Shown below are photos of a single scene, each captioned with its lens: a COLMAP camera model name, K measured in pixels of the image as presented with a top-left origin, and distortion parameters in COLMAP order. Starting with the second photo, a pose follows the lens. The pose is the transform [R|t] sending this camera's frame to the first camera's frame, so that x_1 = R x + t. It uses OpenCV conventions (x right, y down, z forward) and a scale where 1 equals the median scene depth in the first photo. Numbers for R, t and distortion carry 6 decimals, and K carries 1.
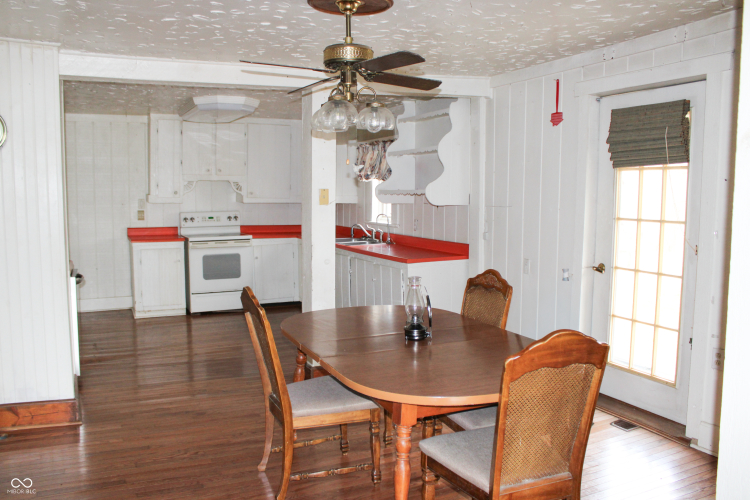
lens RADIAL K [[623.0, 0, 360.5], [0, 623.0, 248.5], [0, 0, 1]] dist [-0.078900, 0.008401]
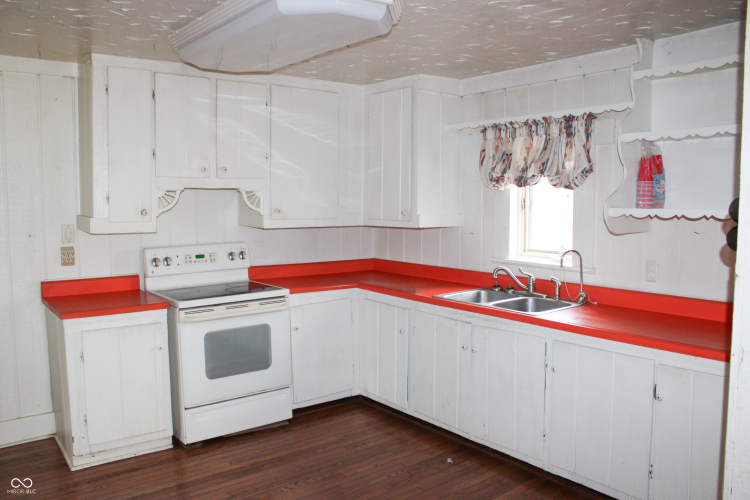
lens RADIAL K [[623.0, 0, 360.5], [0, 623.0, 248.5], [0, 0, 1]] dist [-0.078900, 0.008401]
pose [[0.975447, -0.024545, 0.218862, -0.235184], [0.026351, 0.999639, -0.005334, -0.052536], [-0.218652, 0.010971, 0.975741, 0.460738]]
